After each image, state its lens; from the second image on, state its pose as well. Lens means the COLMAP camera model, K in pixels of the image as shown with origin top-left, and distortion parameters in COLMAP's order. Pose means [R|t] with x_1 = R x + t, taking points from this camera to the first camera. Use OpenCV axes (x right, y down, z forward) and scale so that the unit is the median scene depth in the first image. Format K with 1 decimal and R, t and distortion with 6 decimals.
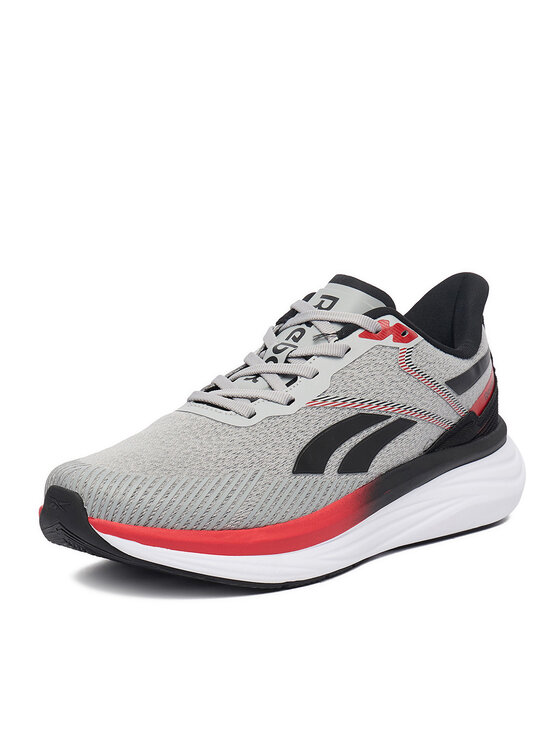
lens RADIAL K [[1590.7, 0, 280.0], [0, 1590.7, 373.0], [0, 0, 1]] dist [0.015695, 0.027738]
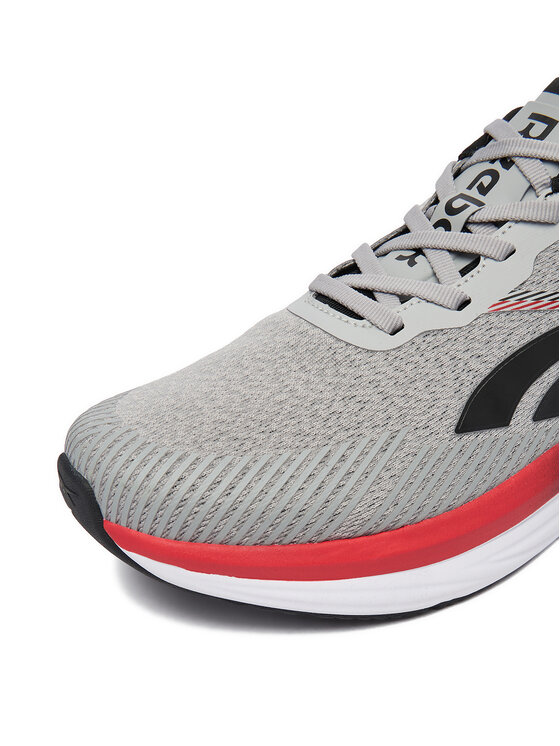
lens RADIAL K [[835.2, 0, 280.0], [0, 835.2, 373.0], [0, 0, 1]] dist [-0.005898, -0.020626]
pose [[0.966513, 0.066743, -0.247784, 0.020536], [0.009421, 0.955704, 0.294178, -0.054438], [0.256443, -0.286662, 0.923072, 0.692986]]
